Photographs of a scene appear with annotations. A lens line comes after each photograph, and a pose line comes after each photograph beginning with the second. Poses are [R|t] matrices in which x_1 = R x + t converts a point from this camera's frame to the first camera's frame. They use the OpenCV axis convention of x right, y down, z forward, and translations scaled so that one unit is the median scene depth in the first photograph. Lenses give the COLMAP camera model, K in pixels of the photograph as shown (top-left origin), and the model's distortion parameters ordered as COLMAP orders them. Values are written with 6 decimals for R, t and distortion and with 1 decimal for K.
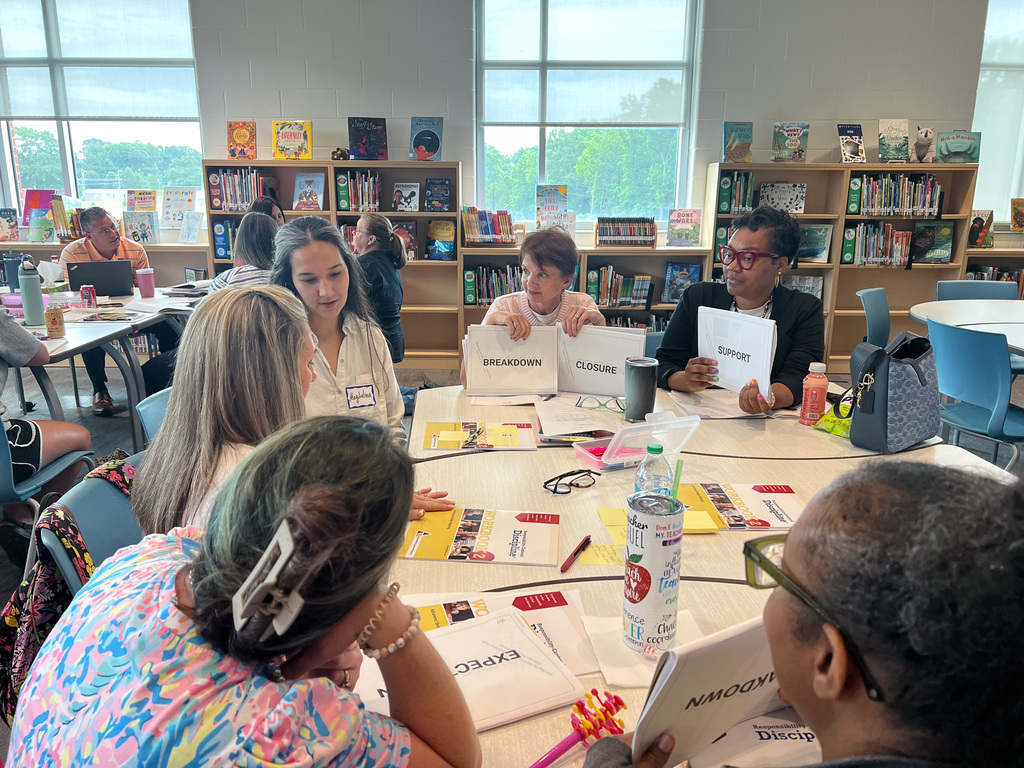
lens RADIAL K [[768.9, 0, 511.8], [0, 768.9, 380.7], [0, 0, 1]] dist [0.009532, 0.001834]
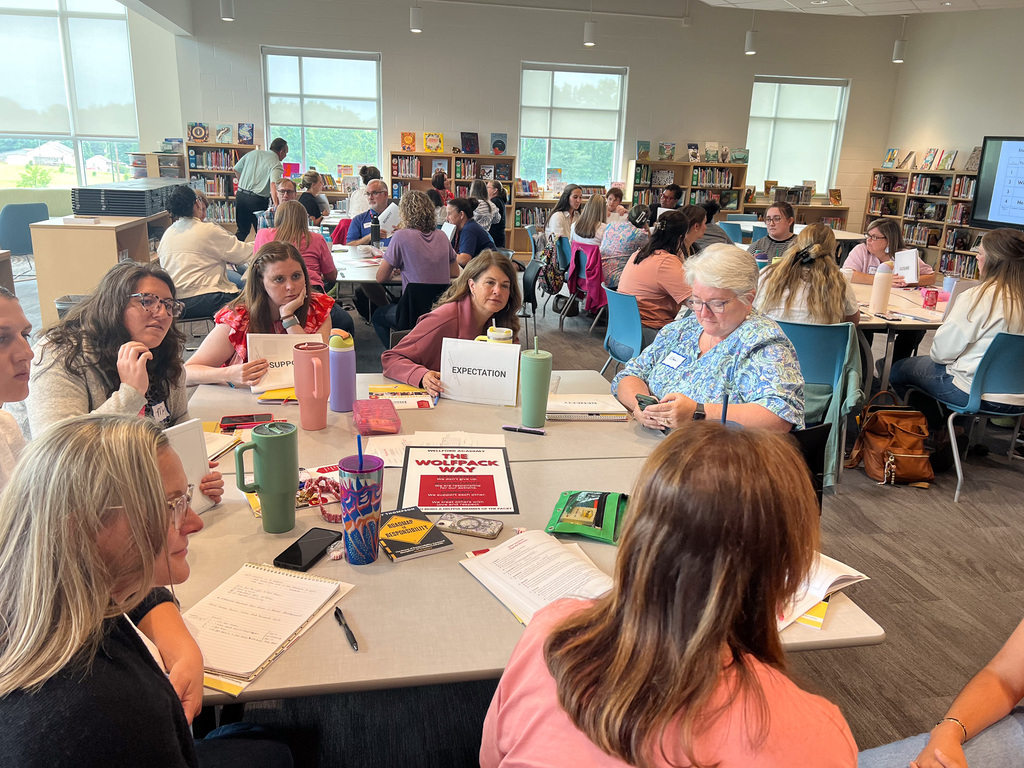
lens RADIAL K [[768.9, 0, 510.7], [0, 768.9, 386.8], [0, 0, 1]] dist [0.009532, 0.001834]
pose [[0.983109, -0.024683, 0.181348, -0.464574], [0.016772, 0.998845, 0.045028, 0.237951], [-0.182250, -0.041225, 0.982388, -1.039434]]
